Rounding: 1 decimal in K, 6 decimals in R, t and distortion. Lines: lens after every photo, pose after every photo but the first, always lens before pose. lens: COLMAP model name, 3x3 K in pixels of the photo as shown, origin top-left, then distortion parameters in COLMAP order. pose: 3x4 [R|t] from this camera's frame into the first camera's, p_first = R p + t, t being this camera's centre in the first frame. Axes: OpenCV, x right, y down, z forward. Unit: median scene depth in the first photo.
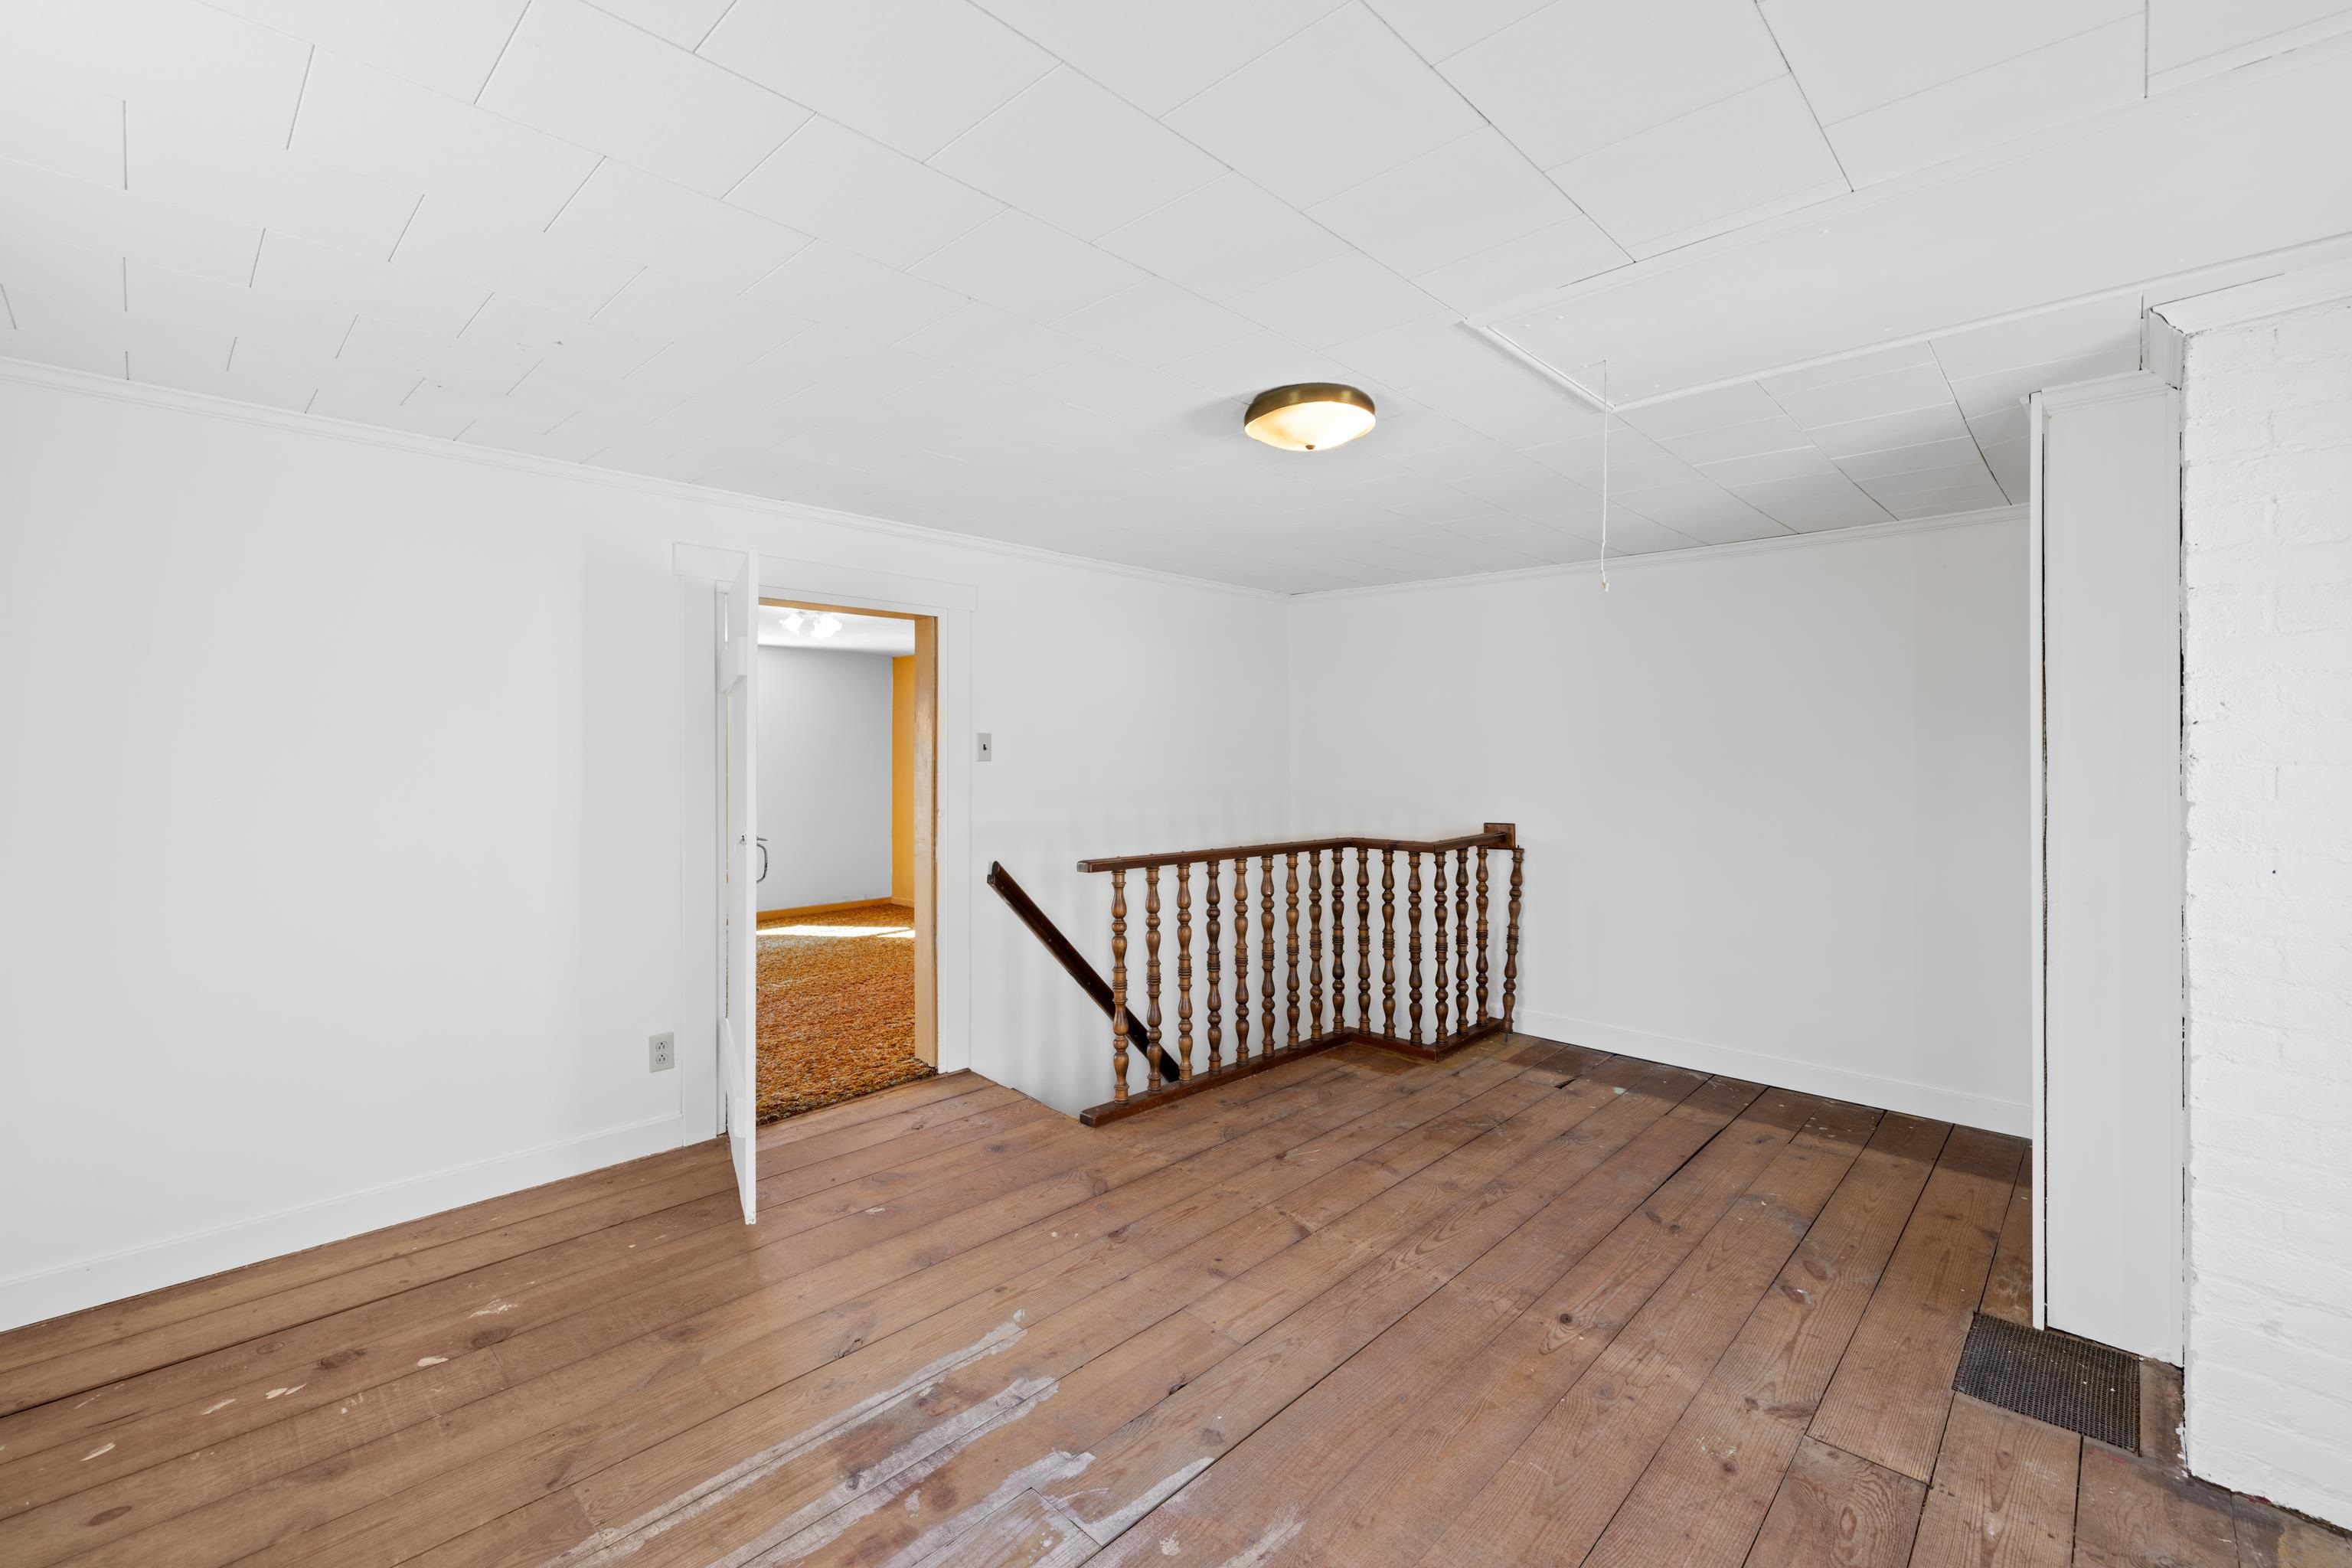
lens RADIAL K [[993.4, 0, 1172.7], [0, 993.4, 768.8], [0, 0, 1]] dist [0.000133, -0.000201]
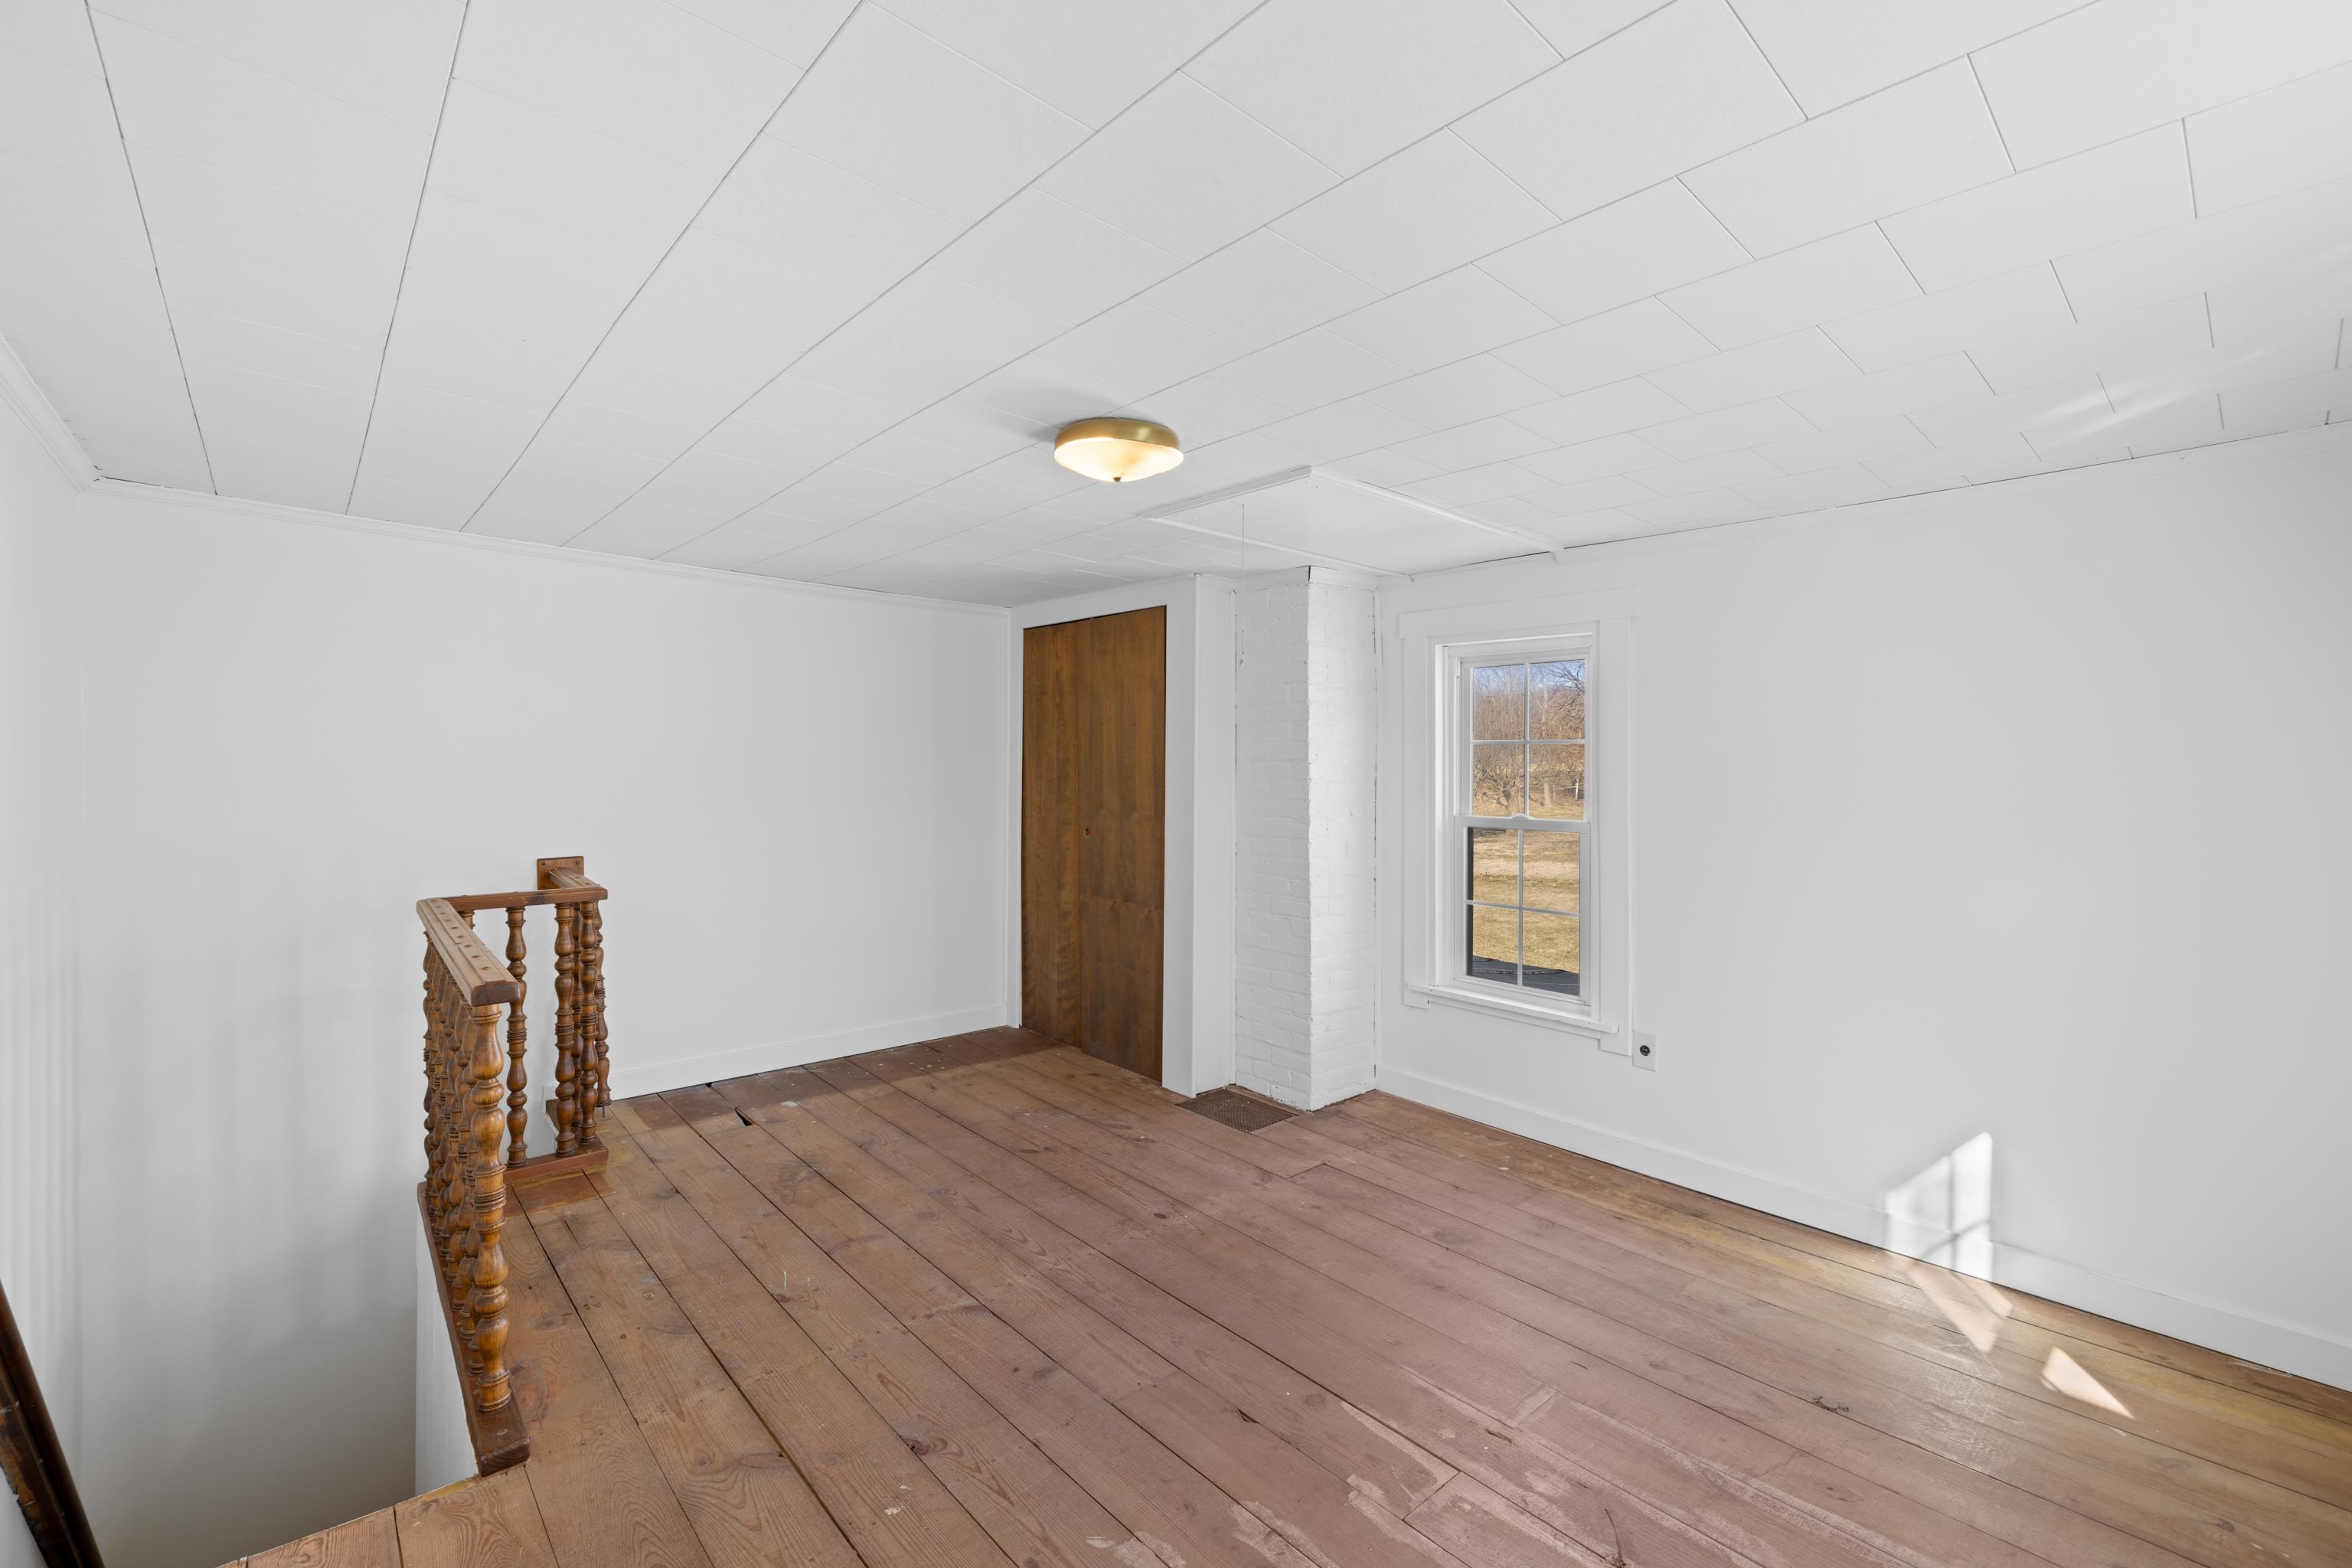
lens RADIAL K [[993.4, 0, 1173.3], [0, 993.4, 777.9], [0, 0, 1]] dist [0.000133, -0.000201]
pose [[0.067336, -0.009888, 0.997681, -0.721059], [0.005475, 0.999939, 0.009541, -0.022870], [-0.997715, 0.004820, 0.067386, 0.726362]]
